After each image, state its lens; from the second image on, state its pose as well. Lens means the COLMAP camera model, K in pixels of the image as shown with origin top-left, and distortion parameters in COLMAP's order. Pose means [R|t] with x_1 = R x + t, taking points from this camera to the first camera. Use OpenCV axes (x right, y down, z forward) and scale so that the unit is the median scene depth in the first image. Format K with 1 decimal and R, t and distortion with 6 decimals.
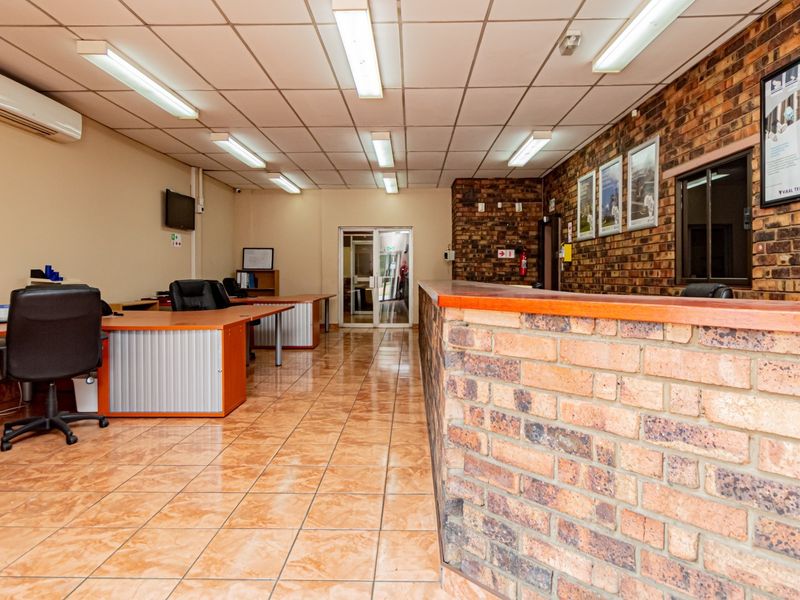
lens RADIAL K [[478.8, 0, 400.4], [0, 478.8, 302.1], [0, 0, 1]] dist [0.001363, 0.003659]
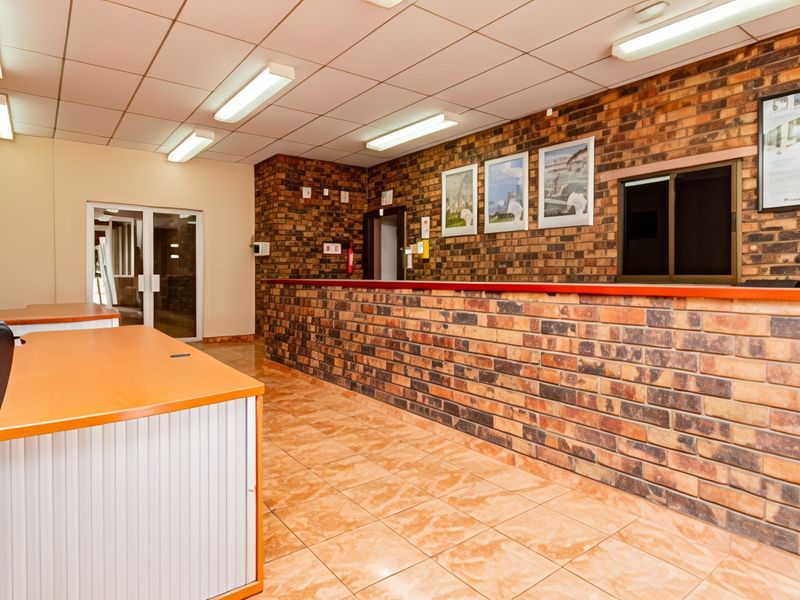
lens RADIAL K [[478.8, 0, 399.1], [0, 478.8, 293.6], [0, 0, 1]] dist [0.001363, 0.003659]
pose [[0.785232, -0.029420, 0.618502, -0.319530], [0.037299, 0.999304, 0.000180, -0.019211], [-0.618077, 0.022928, 0.785783, 0.330424]]
